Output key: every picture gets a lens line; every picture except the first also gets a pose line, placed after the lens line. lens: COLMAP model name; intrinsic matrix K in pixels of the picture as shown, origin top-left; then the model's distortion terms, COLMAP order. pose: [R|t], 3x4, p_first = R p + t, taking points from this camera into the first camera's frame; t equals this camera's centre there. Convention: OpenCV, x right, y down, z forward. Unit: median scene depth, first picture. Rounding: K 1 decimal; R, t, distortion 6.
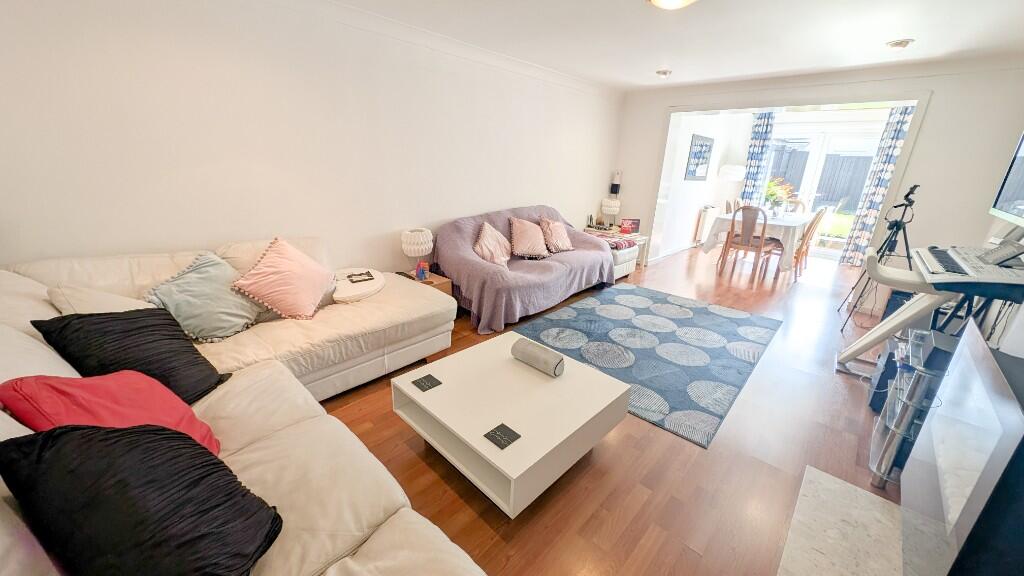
lens RADIAL K [[378.5, 0, 515.0], [0, 378.5, 284.6], [0, 0, 1]] dist [0.005516, -0.000152]
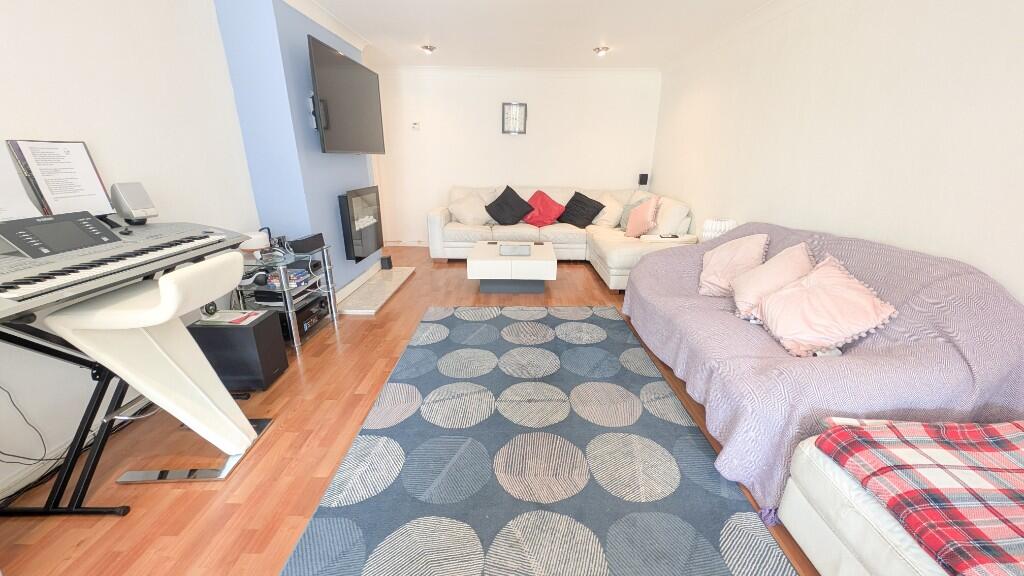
lens RADIAL K [[378.5, 0, 515.0], [0, 378.5, 284.6], [0, 0, 1]] dist [0.005516, -0.000152]
pose [[-0.735134, 0.175748, -0.654745, 0.705198], [-0.242711, 0.833559, 0.496257, -0.321700], [0.632985, 0.523729, -0.570121, 1.161026]]
